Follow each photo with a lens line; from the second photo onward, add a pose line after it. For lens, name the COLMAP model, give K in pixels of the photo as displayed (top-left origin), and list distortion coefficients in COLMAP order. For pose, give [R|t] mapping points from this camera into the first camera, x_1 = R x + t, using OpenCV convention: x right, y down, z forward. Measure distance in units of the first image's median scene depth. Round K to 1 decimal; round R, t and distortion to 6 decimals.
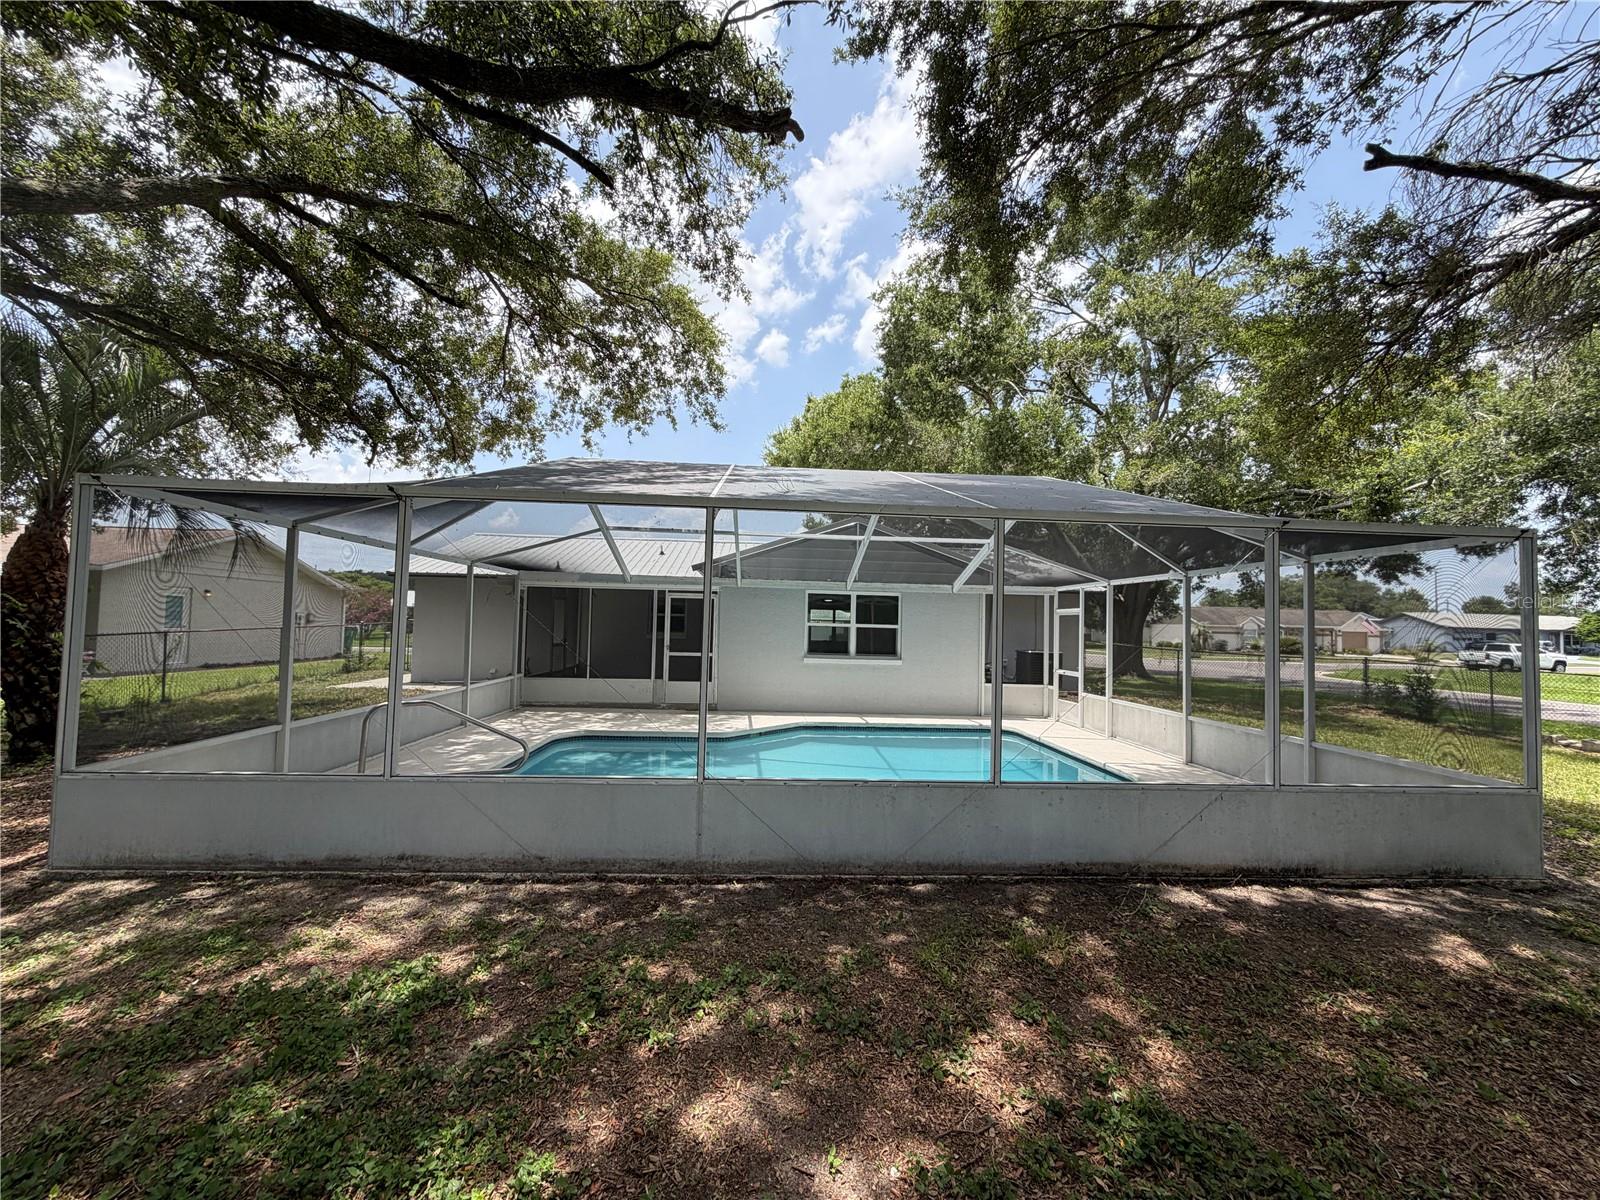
lens RADIAL K [[642.0, 0, 794.6], [0, 642.0, 602.5], [0, 0, 1]] dist [0.000339, -0.000021]
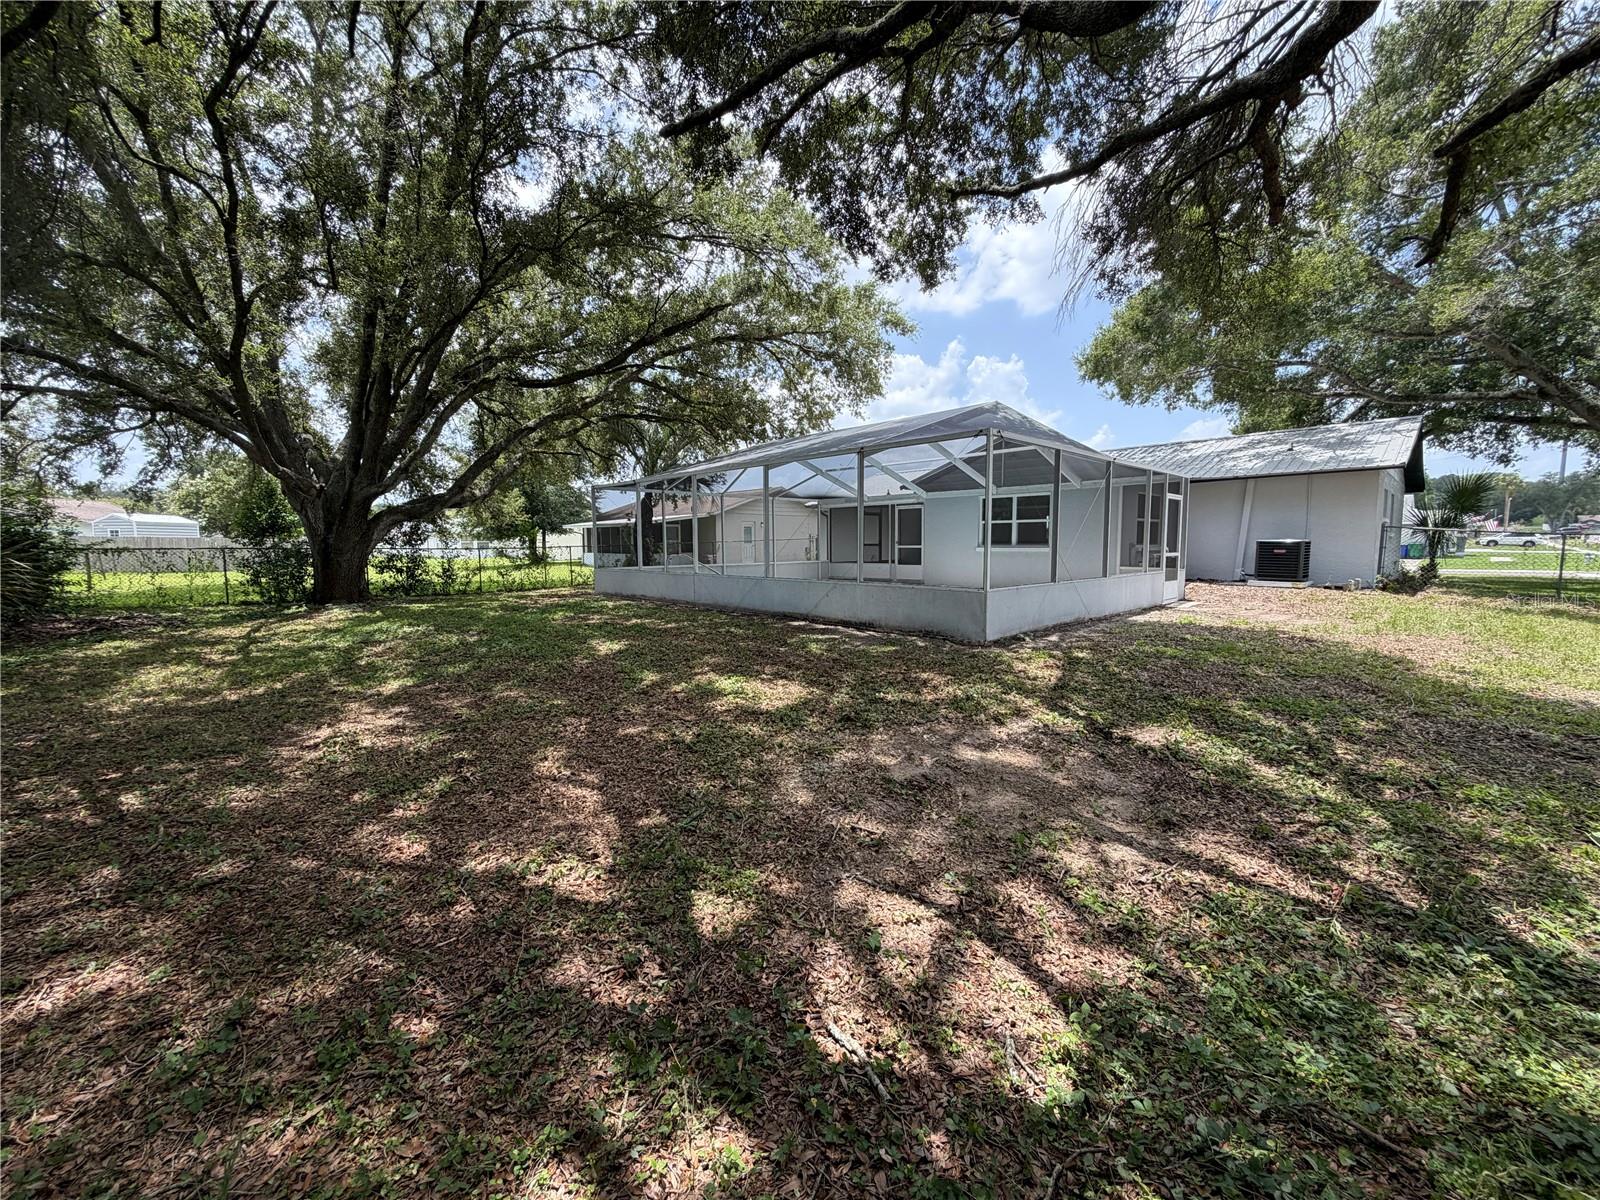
lens RADIAL K [[642.0, 0, 794.6], [0, 642.0, 602.5], [0, 0, 1]] dist [0.000339, -0.000021]
pose [[0.633833, 0.042267, -0.772314, 0.798062], [0.048778, 0.994334, 0.094450, 0.055133], [0.771930, -0.097537, 0.628180, -0.134909]]
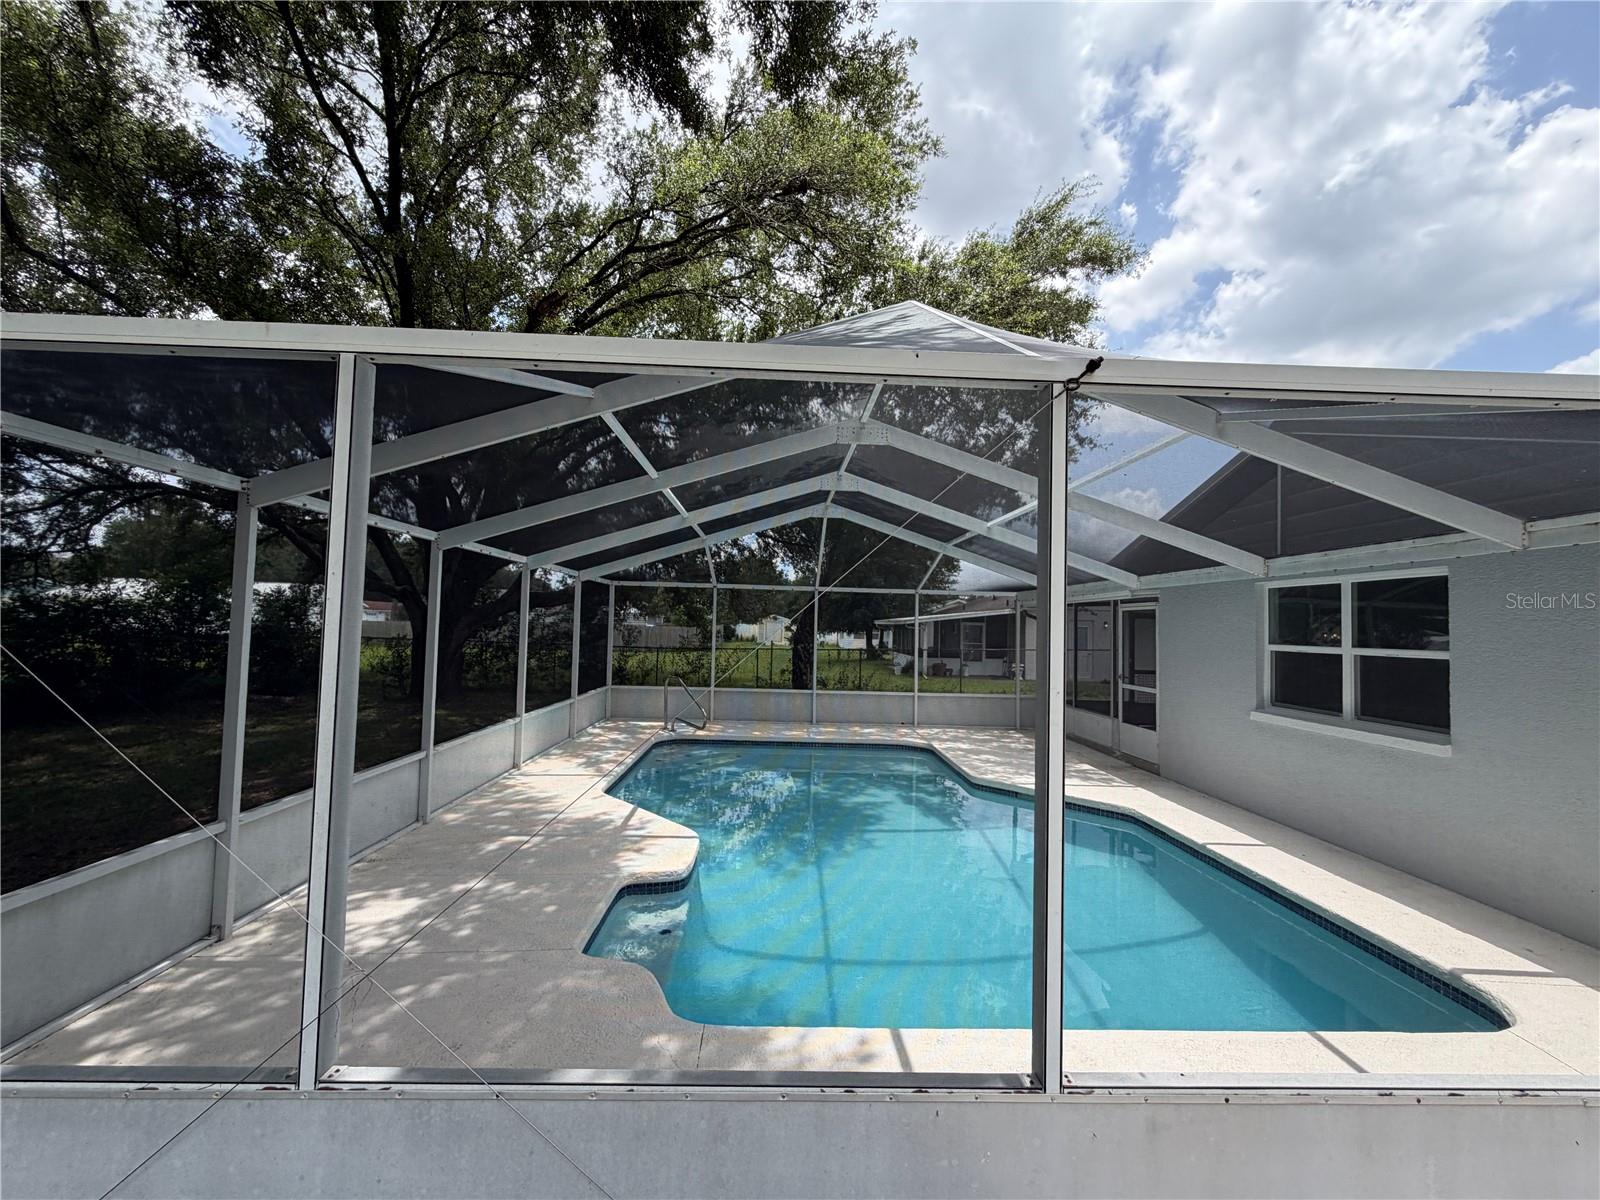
lens RADIAL K [[642.0, 0, 794.6], [0, 642.0, 602.5], [0, 0, 1]] dist [0.000339, -0.000021]
pose [[-0.019187, -0.068677, -0.997454, 0.551244], [0.007454, 0.997601, -0.068831, 0.031218], [0.999788, -0.008755, -0.018629, 0.626438]]
